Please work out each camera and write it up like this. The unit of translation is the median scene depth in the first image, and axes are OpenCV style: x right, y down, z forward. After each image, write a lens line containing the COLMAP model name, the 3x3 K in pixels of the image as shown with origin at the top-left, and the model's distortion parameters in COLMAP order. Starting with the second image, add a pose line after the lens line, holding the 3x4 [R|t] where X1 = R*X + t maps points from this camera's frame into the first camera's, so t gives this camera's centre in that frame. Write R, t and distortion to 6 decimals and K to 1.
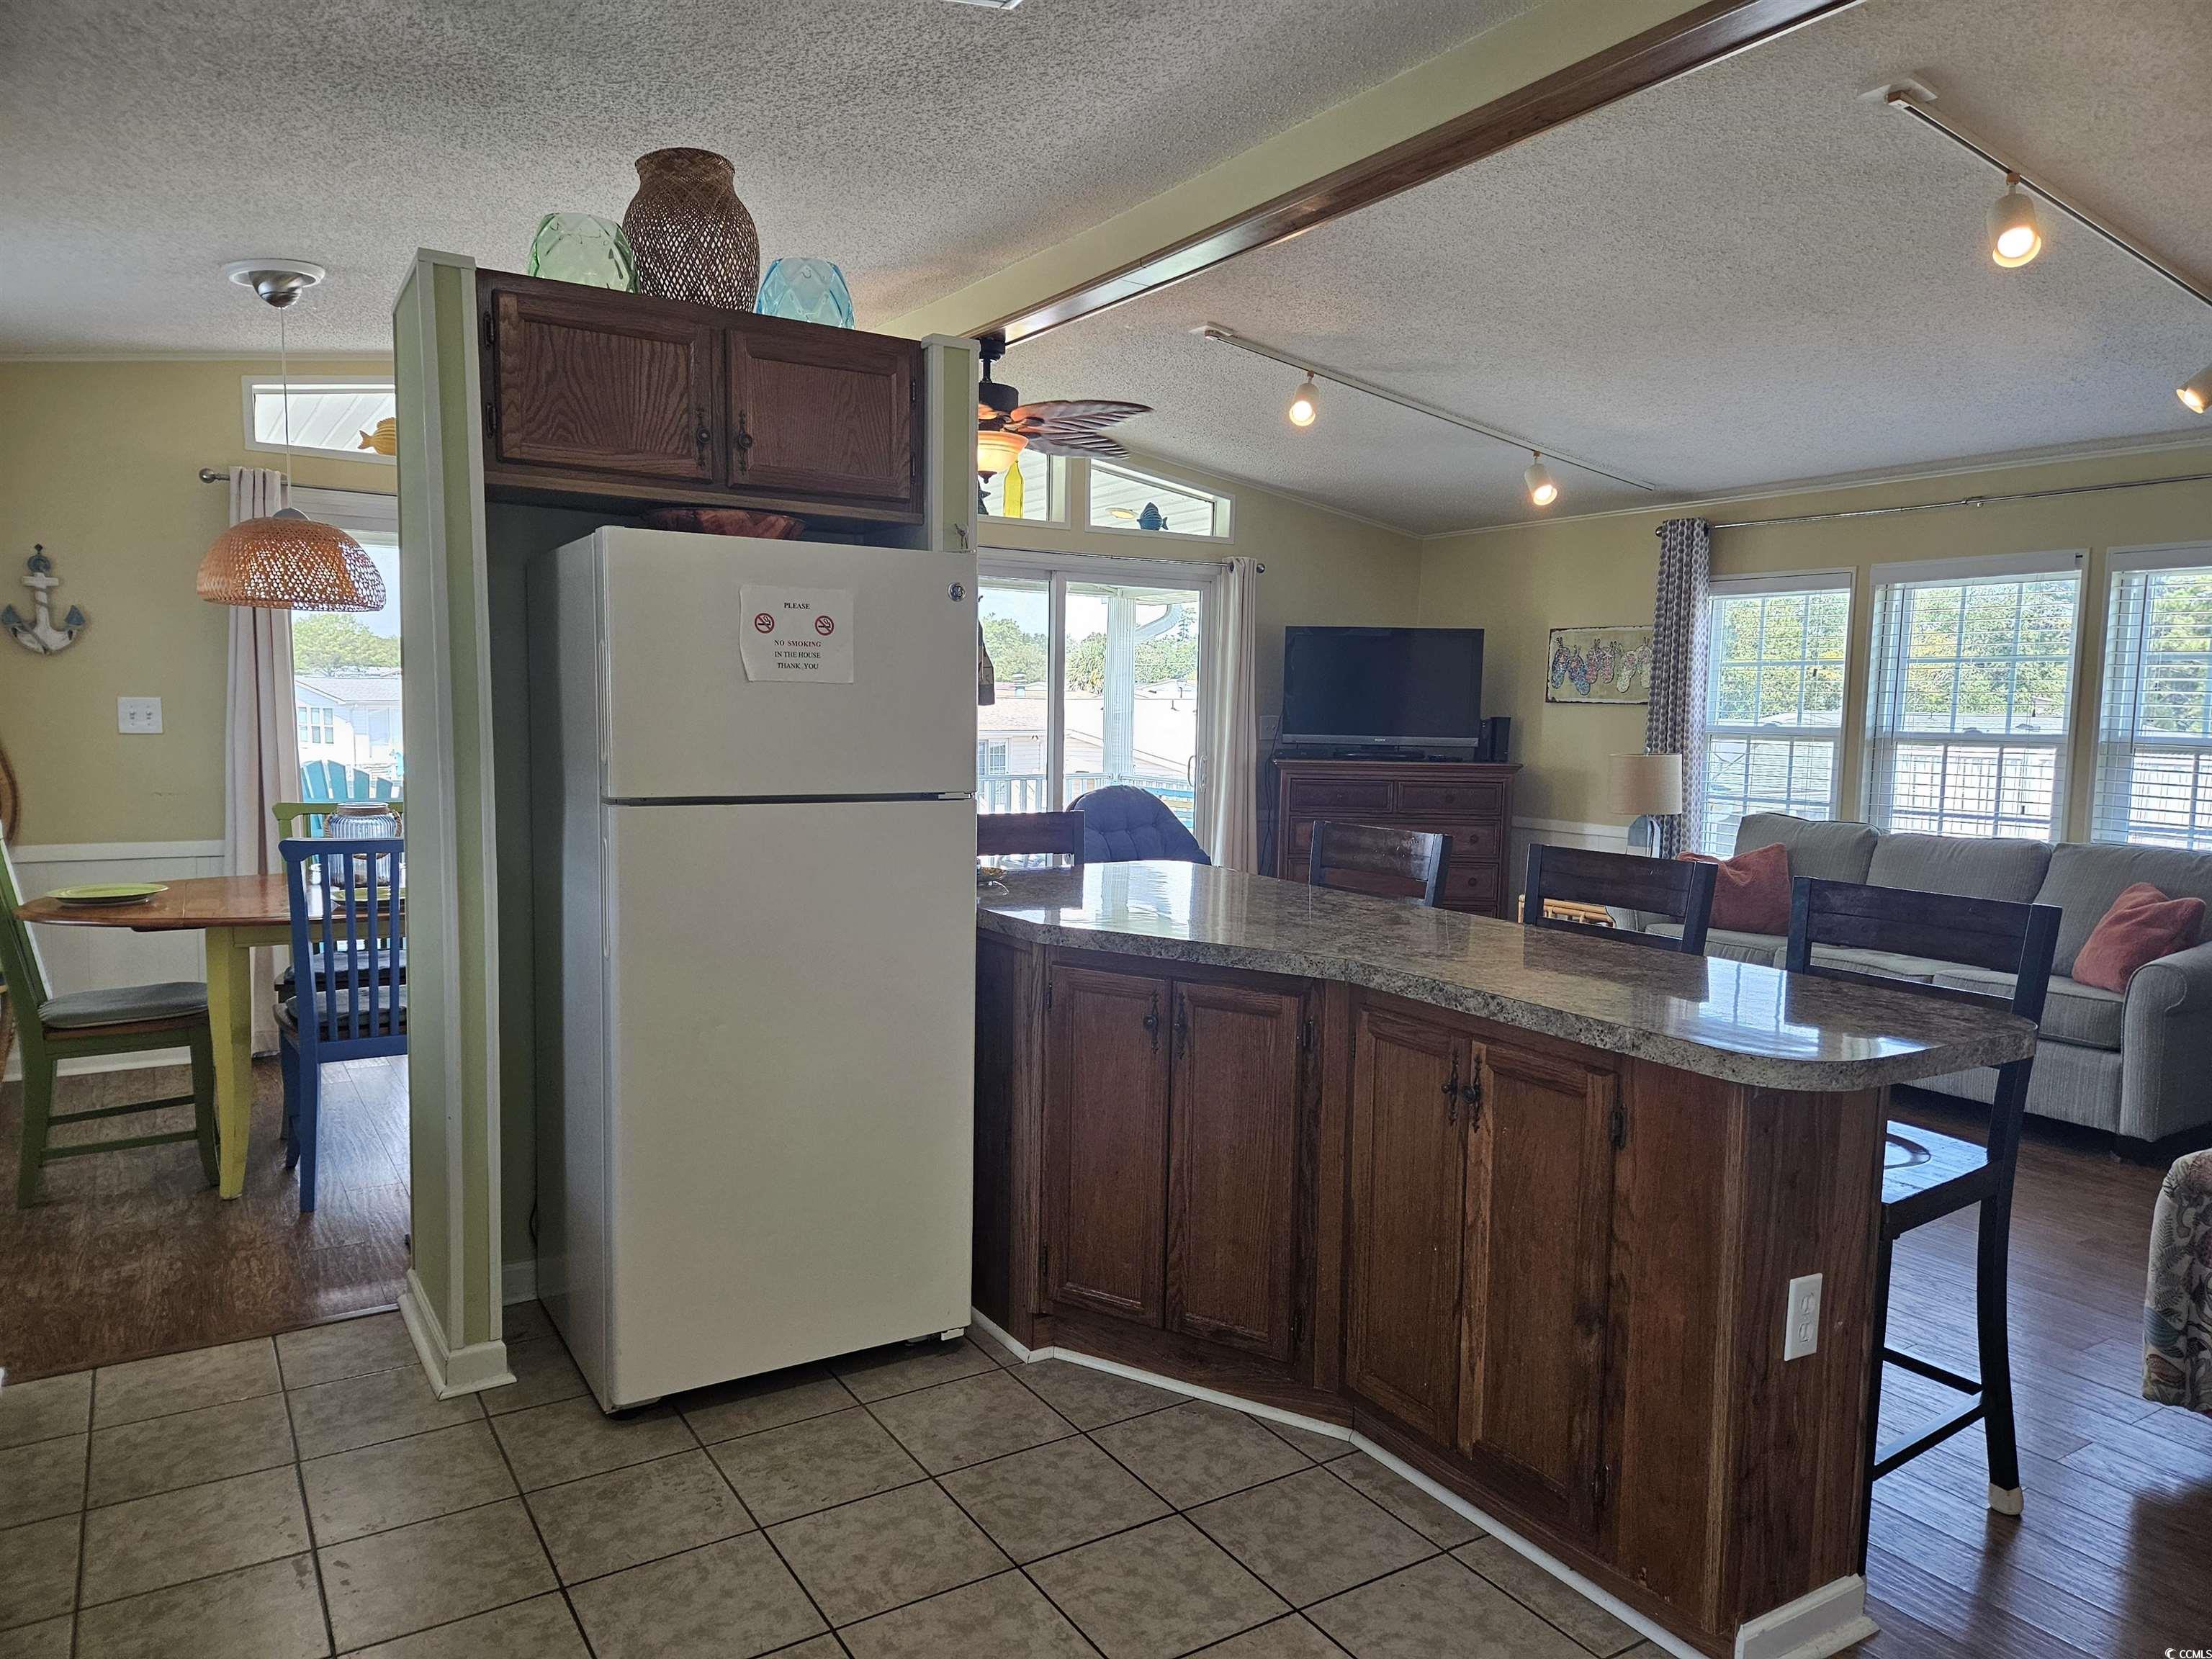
lens RADIAL K [[1471.3, 0, 1104.3], [0, 1471.3, 849.1], [0, 0, 1]] dist [0.067333, -0.064061]
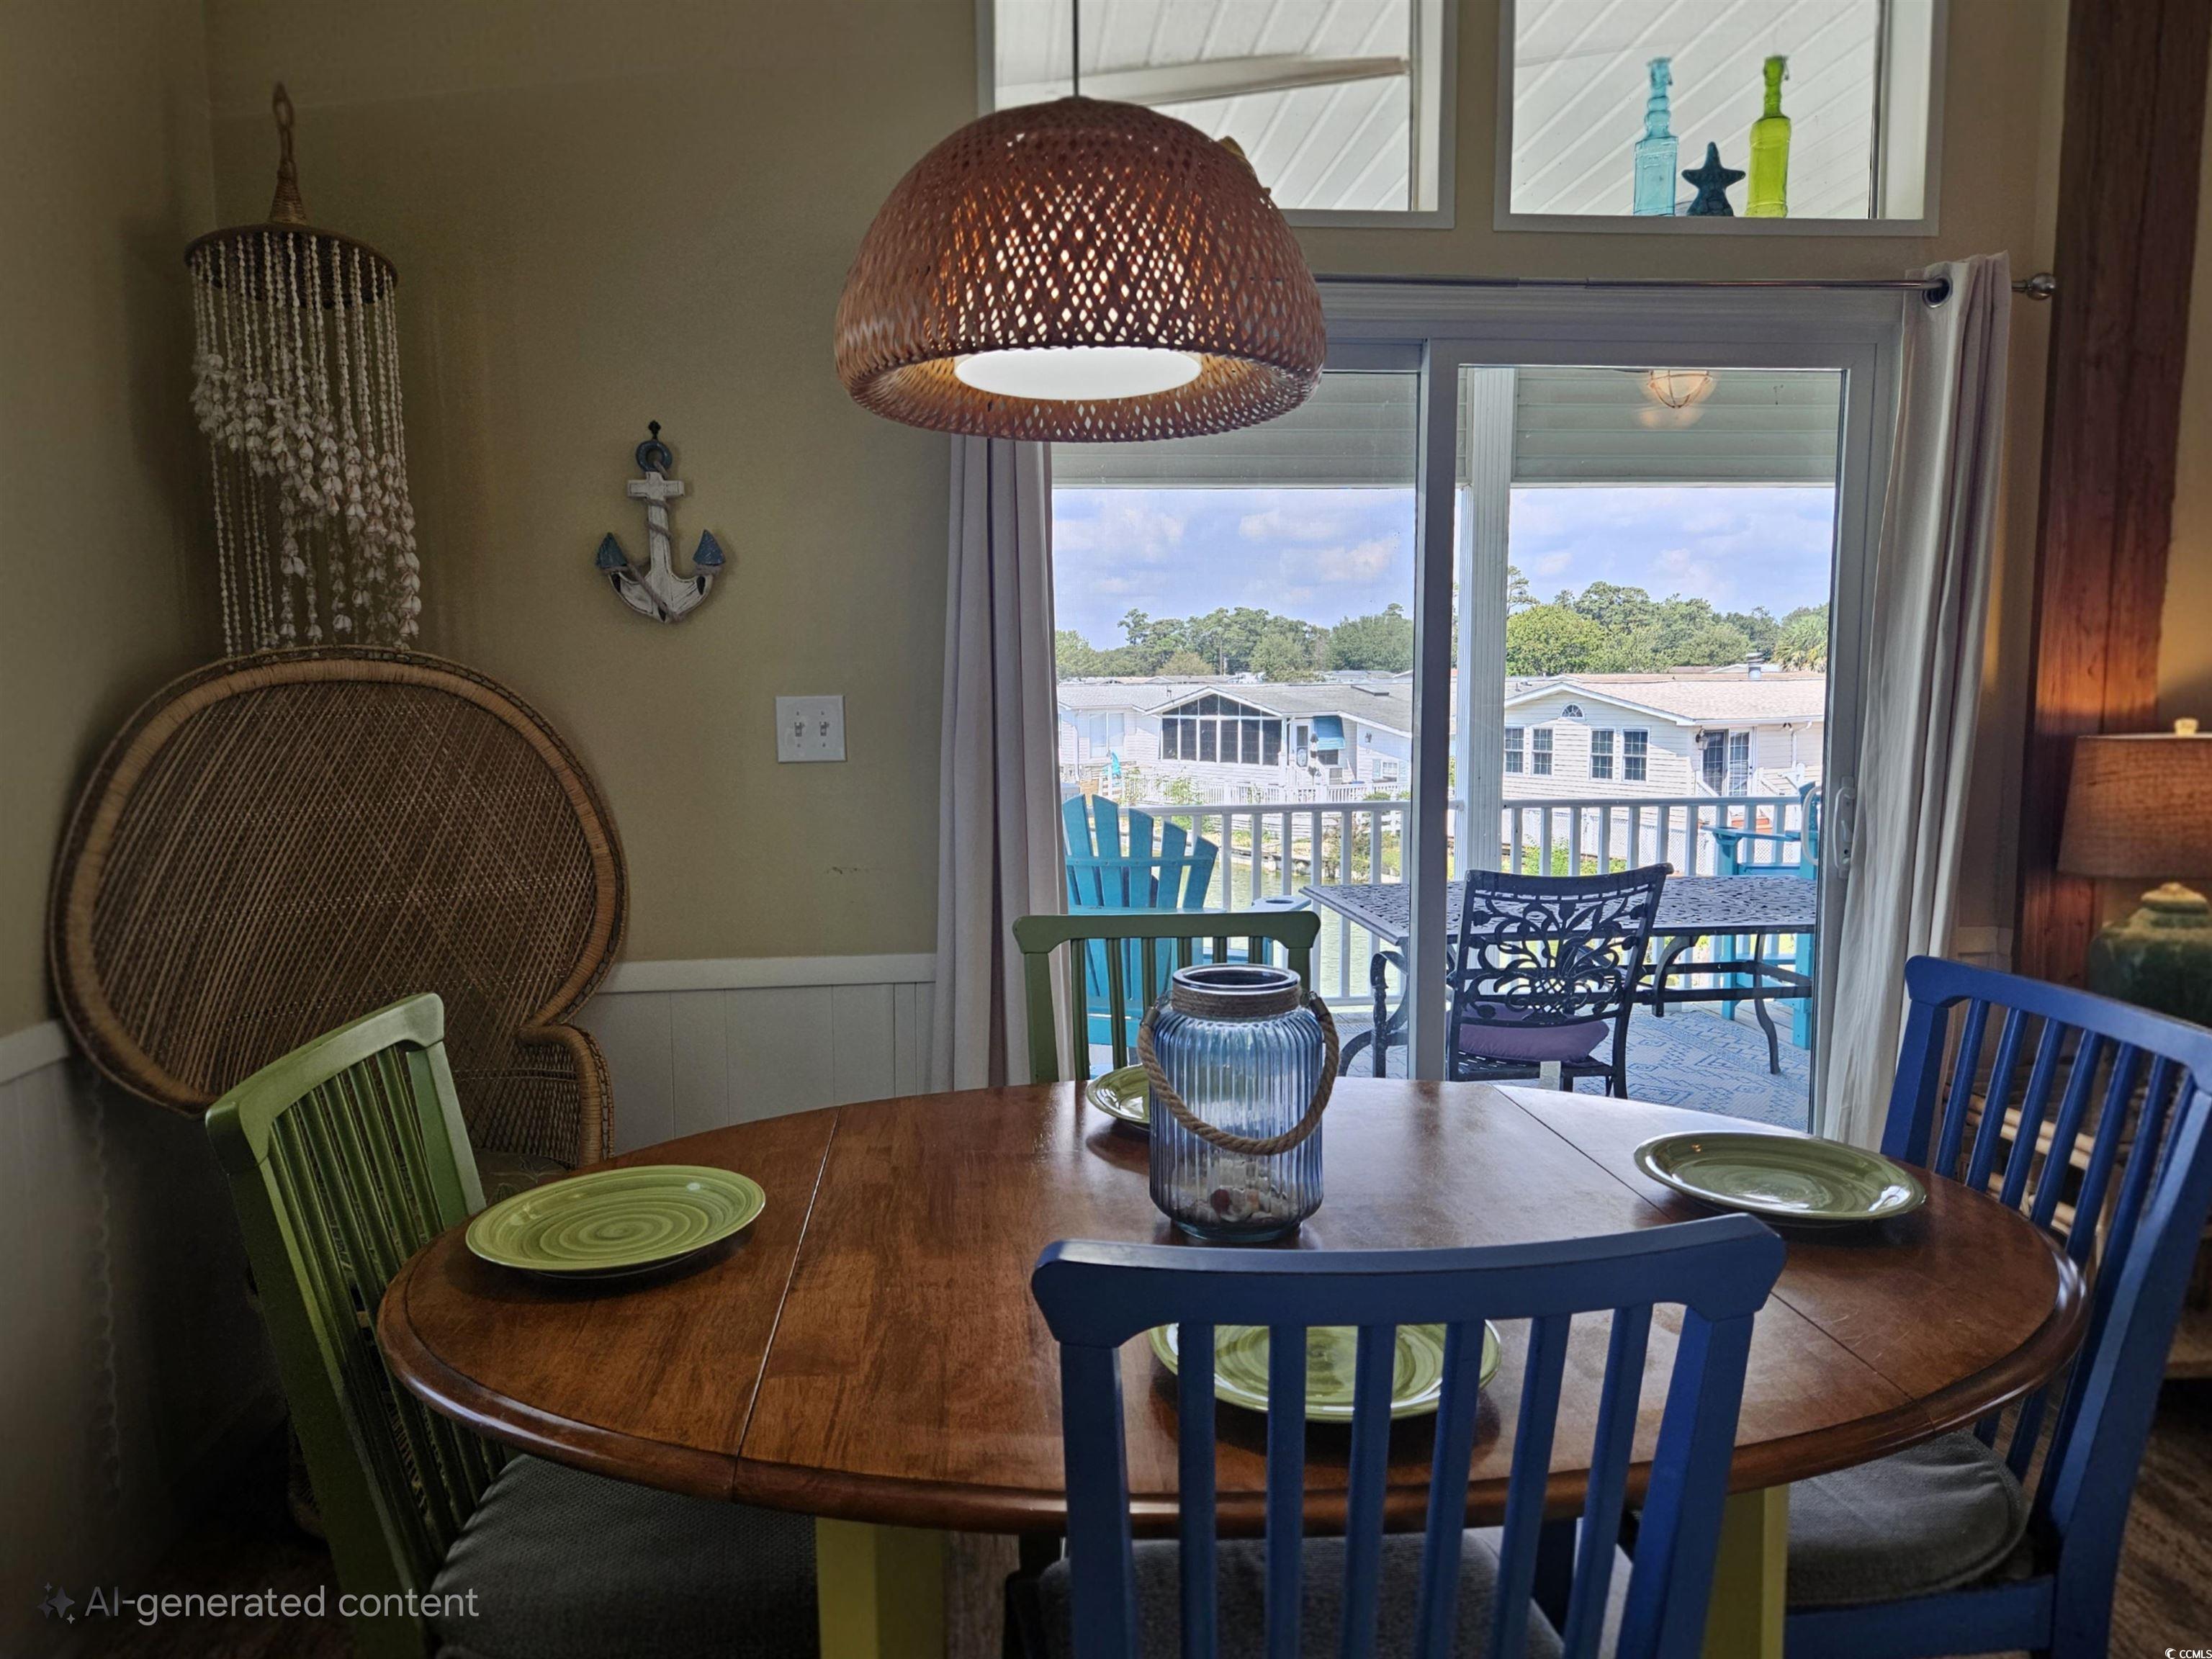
lens RADIAL K [[1471.3, 0, 1104.3], [0, 1471.3, 849.1], [0, 0, 1]] dist [0.067333, -0.064061]
pose [[0.901728, 0.022538, -0.431716, -0.322867], [-0.019943, 0.999746, 0.010537, -0.055224], [0.431844, -0.000892, 0.901948, 0.577956]]
